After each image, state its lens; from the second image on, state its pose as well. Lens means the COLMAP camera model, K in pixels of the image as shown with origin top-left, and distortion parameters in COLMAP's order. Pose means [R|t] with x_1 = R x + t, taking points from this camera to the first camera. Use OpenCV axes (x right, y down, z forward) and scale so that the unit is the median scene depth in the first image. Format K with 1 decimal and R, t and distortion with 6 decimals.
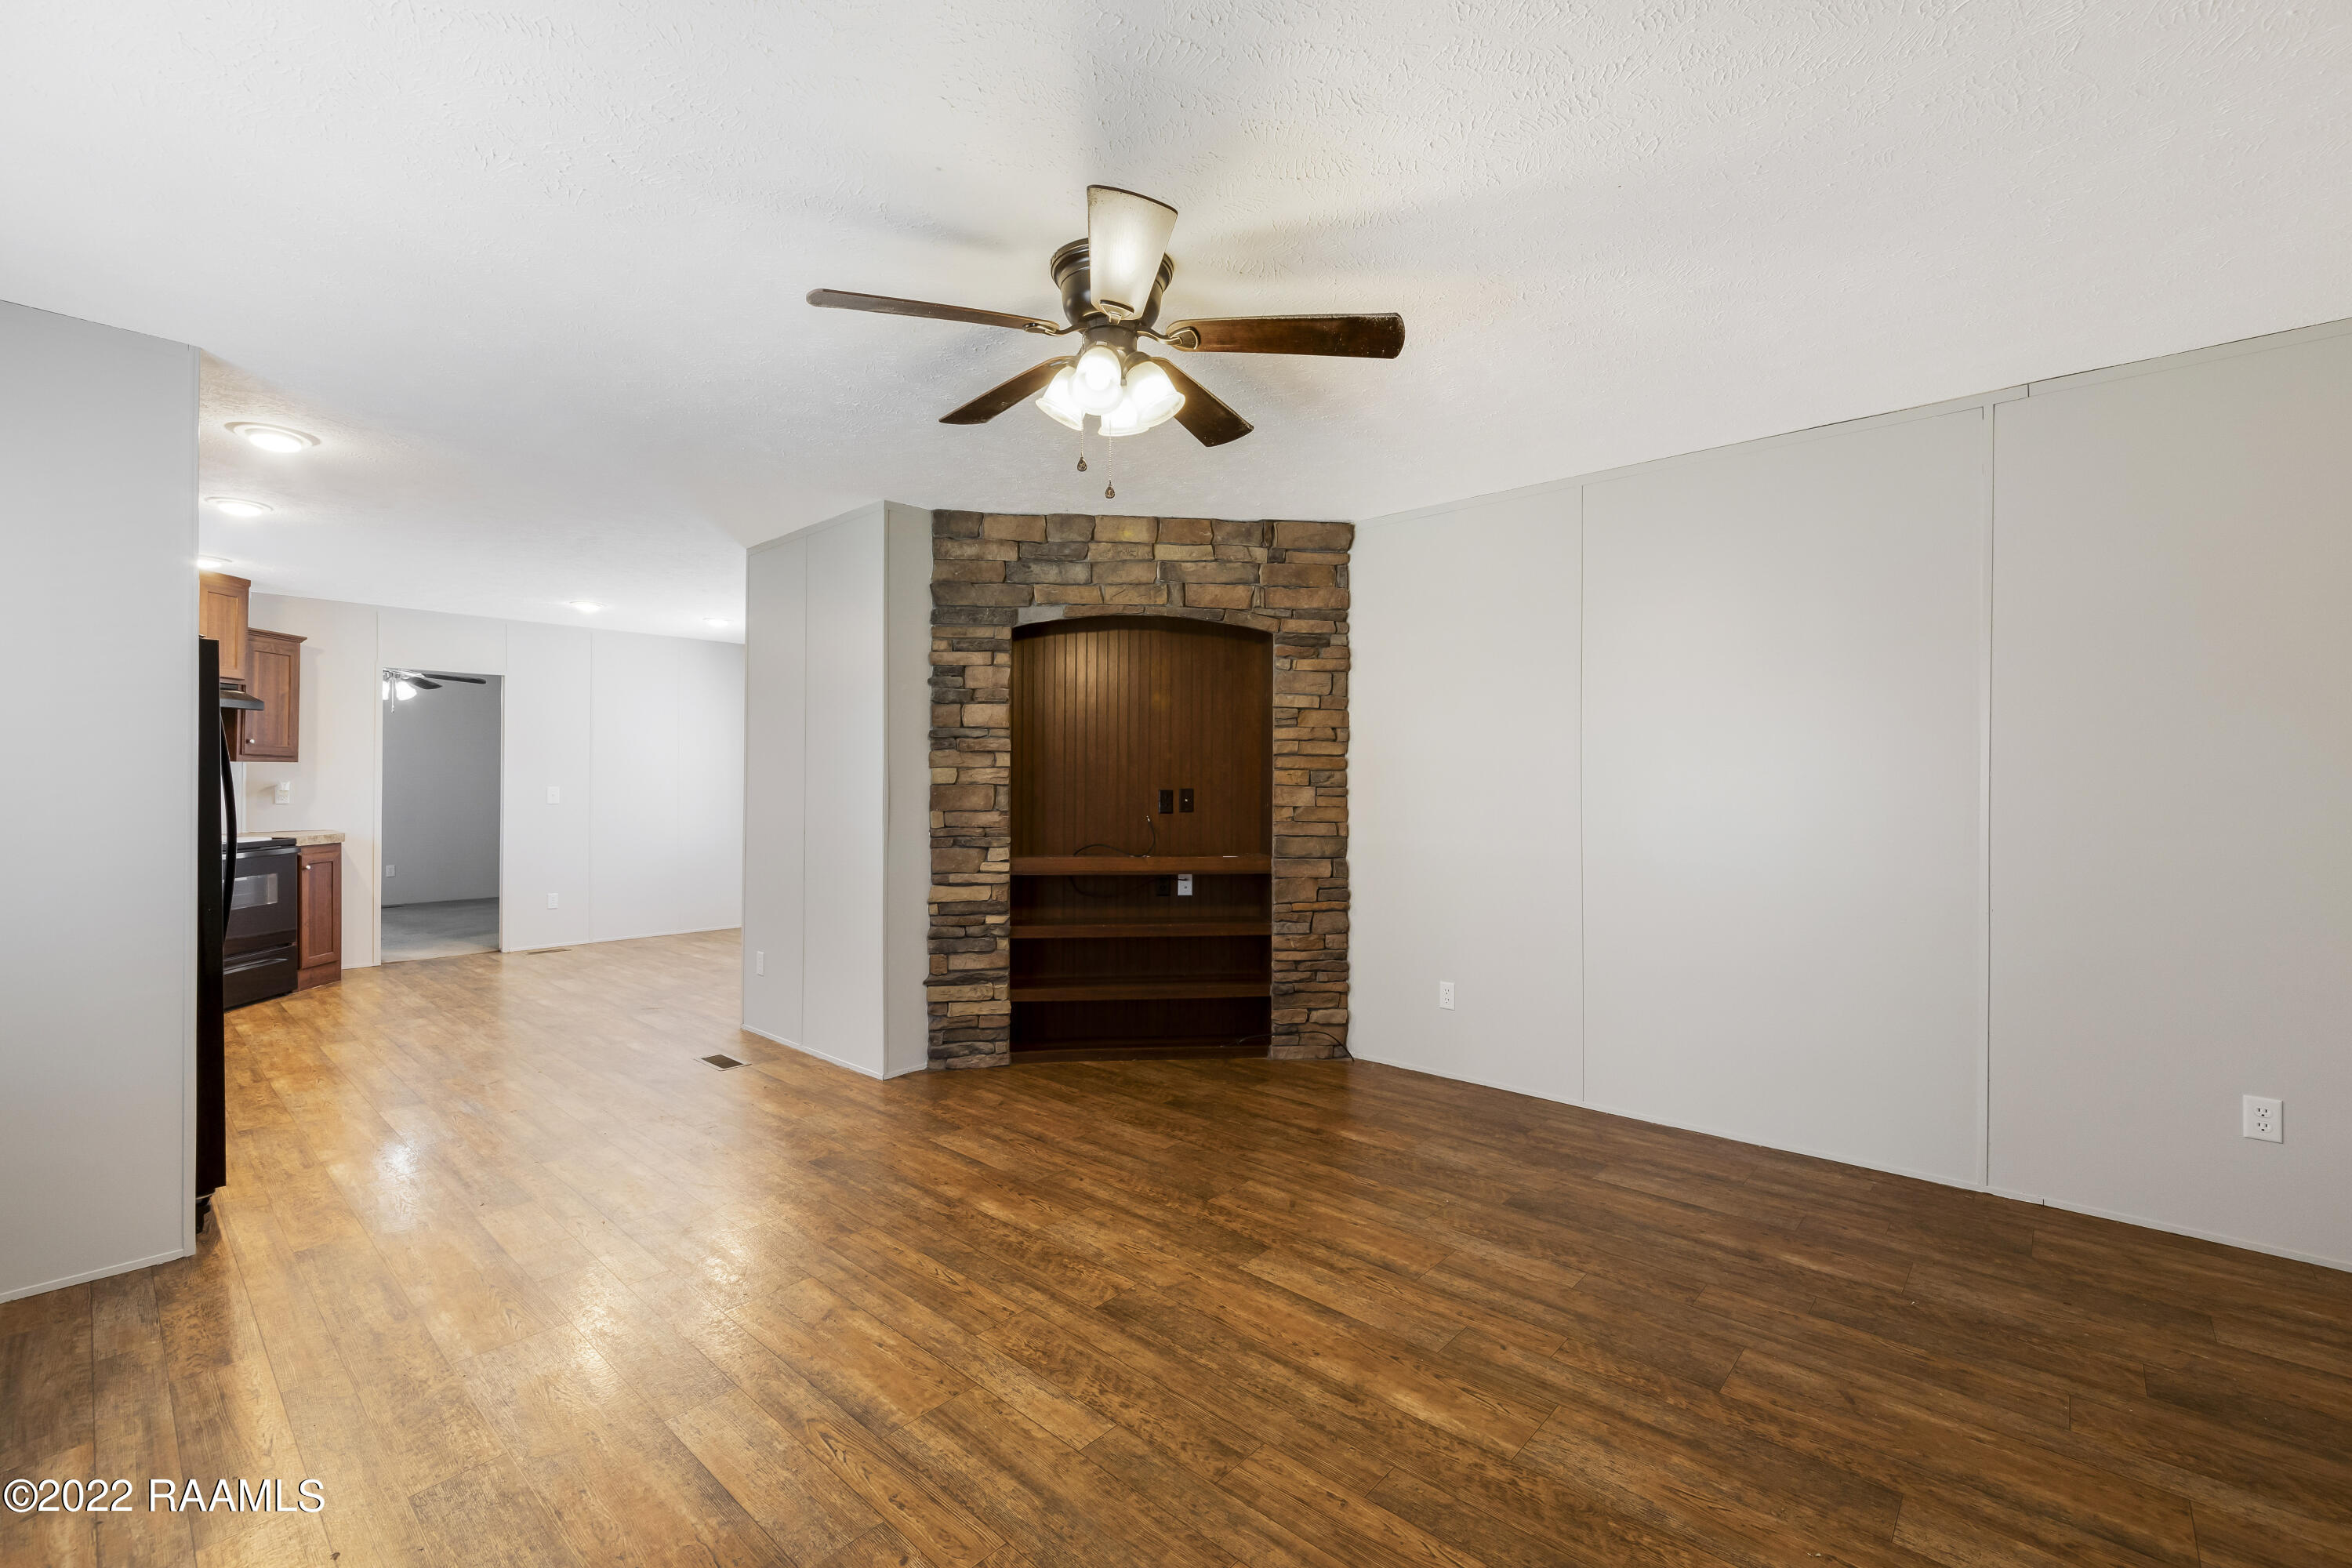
lens RADIAL K [[992.1, 0, 1182.7], [0, 992.1, 782.6], [0, 0, 1]] dist [-0.000628, -0.000041]
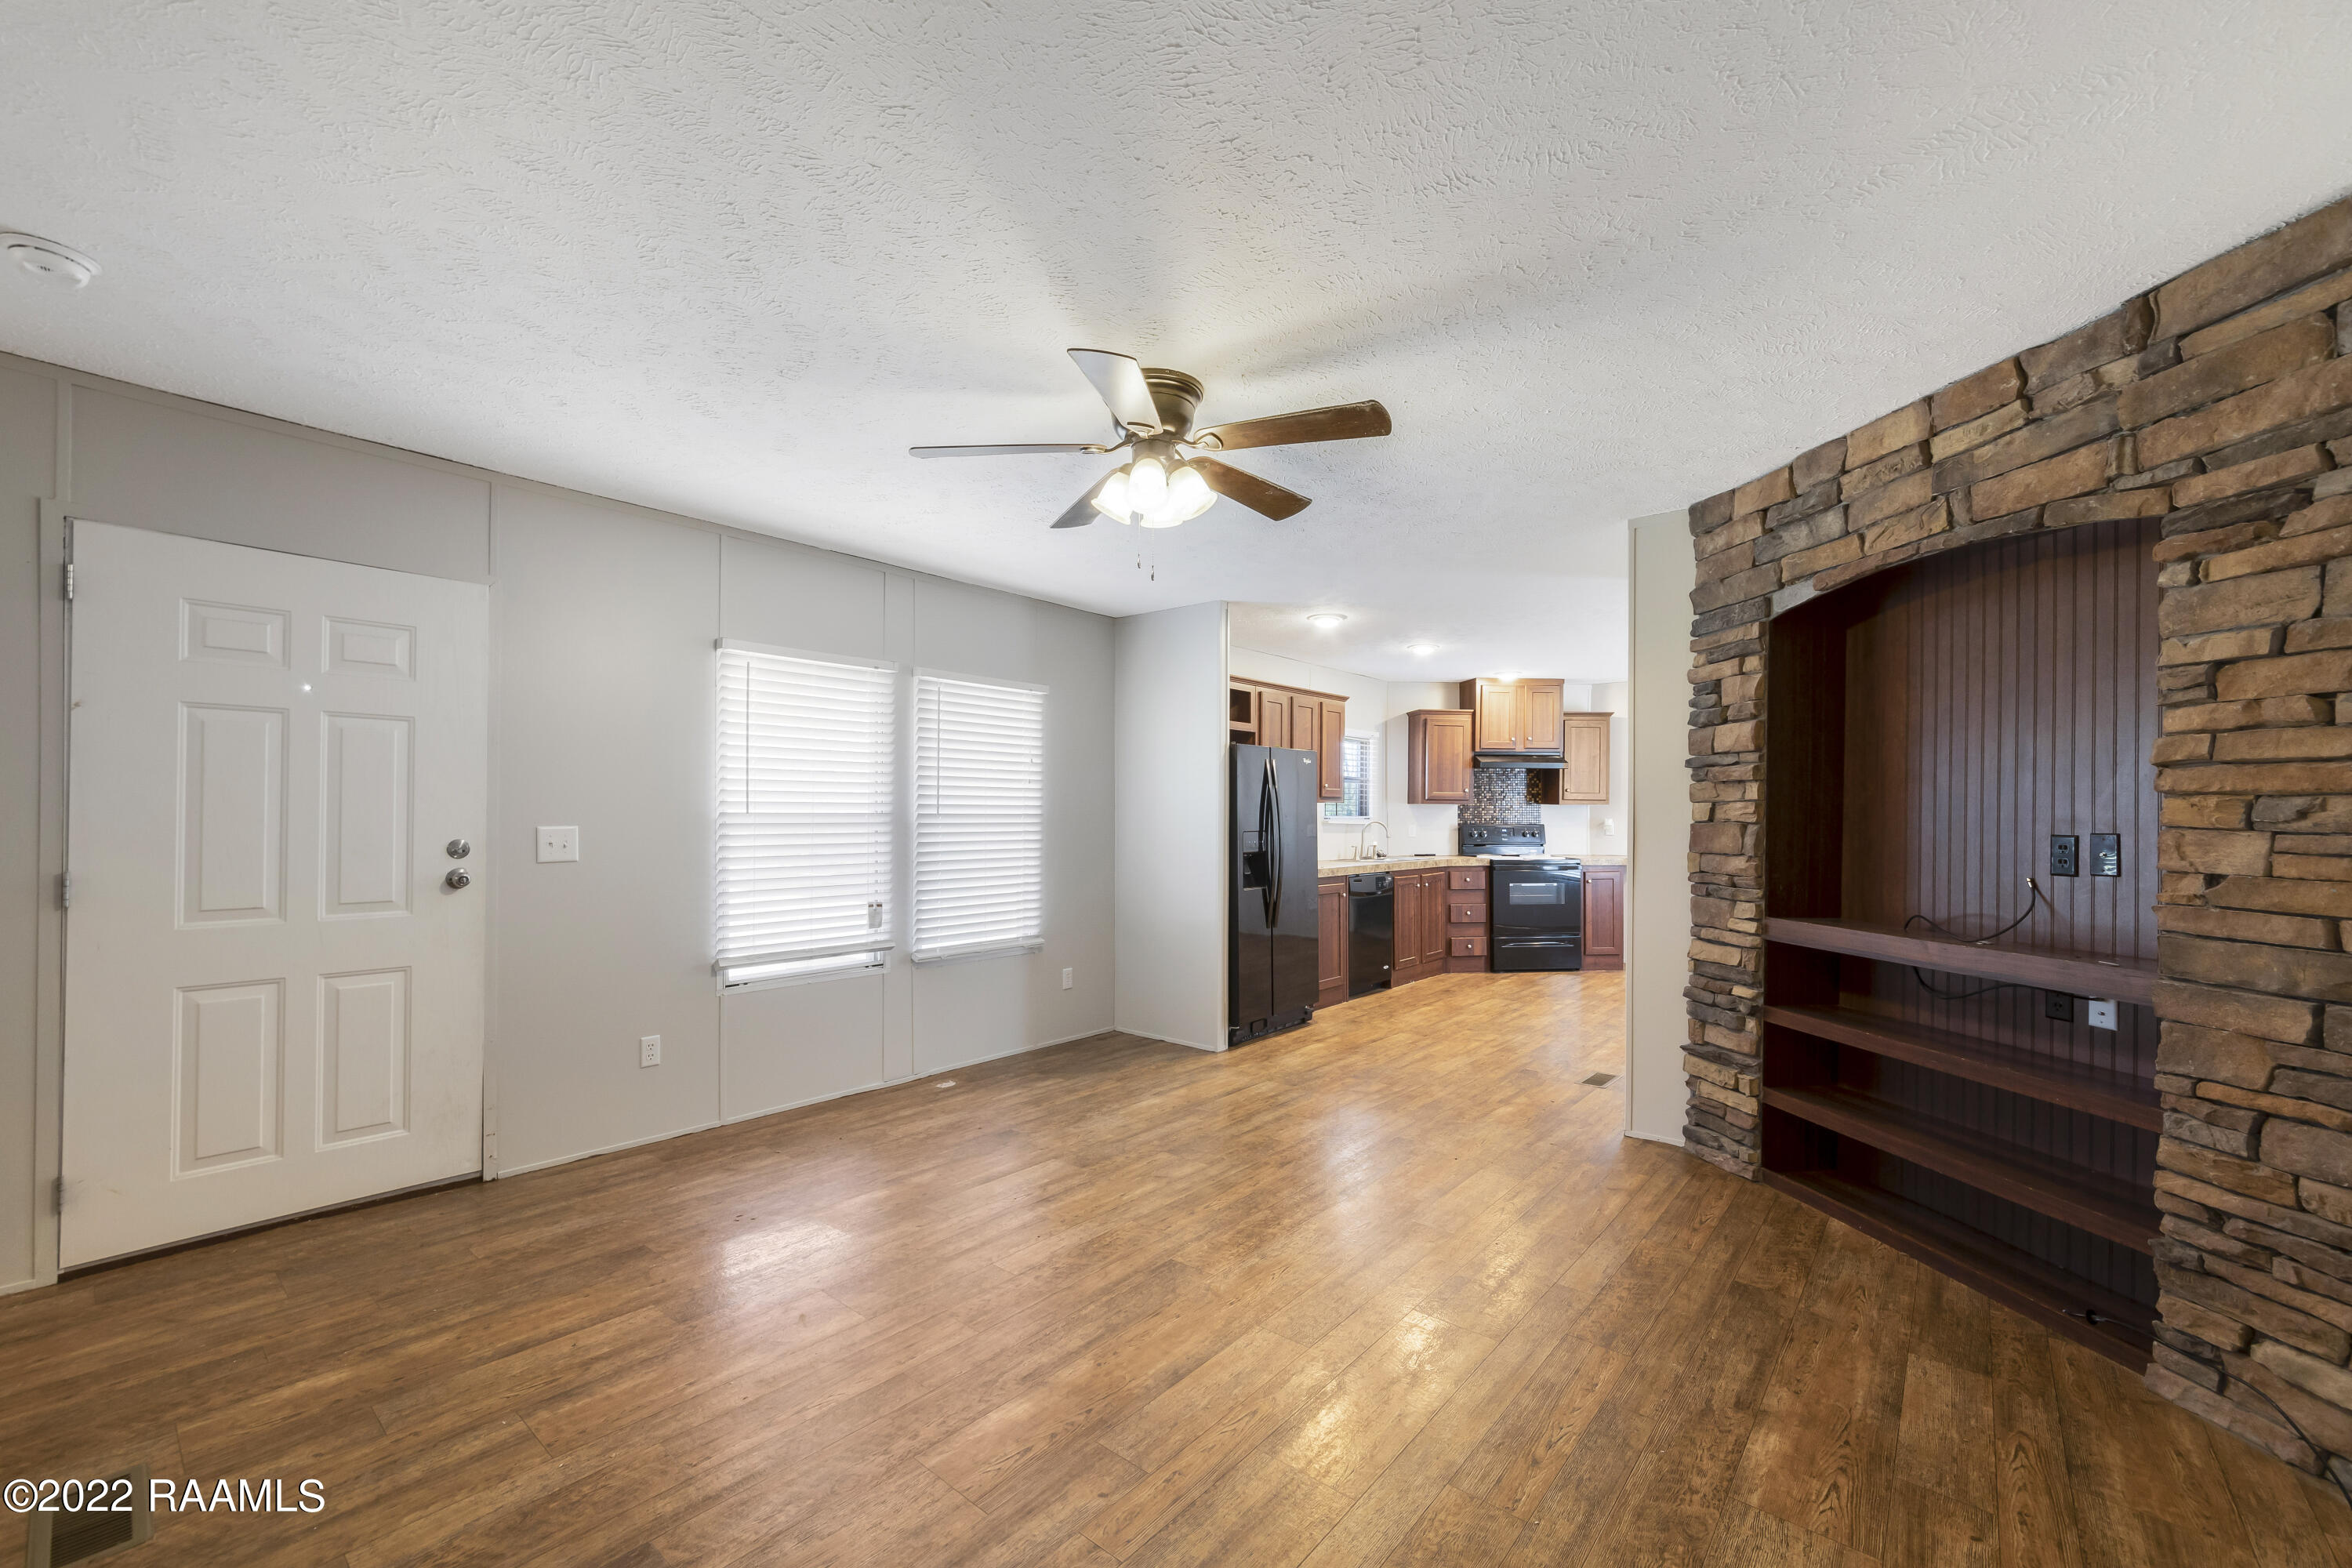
lens RADIAL K [[959.9, 0, 1174.6], [0, 959.9, 805.9], [0, 0, 1]] dist [-0.001941, -0.000039]
pose [[0.024028, -0.011270, -0.999648, 0.576448], [-0.006596, 0.999913, -0.011431, 0.000518], [0.999690, 0.006869, 0.023952, 0.526892]]
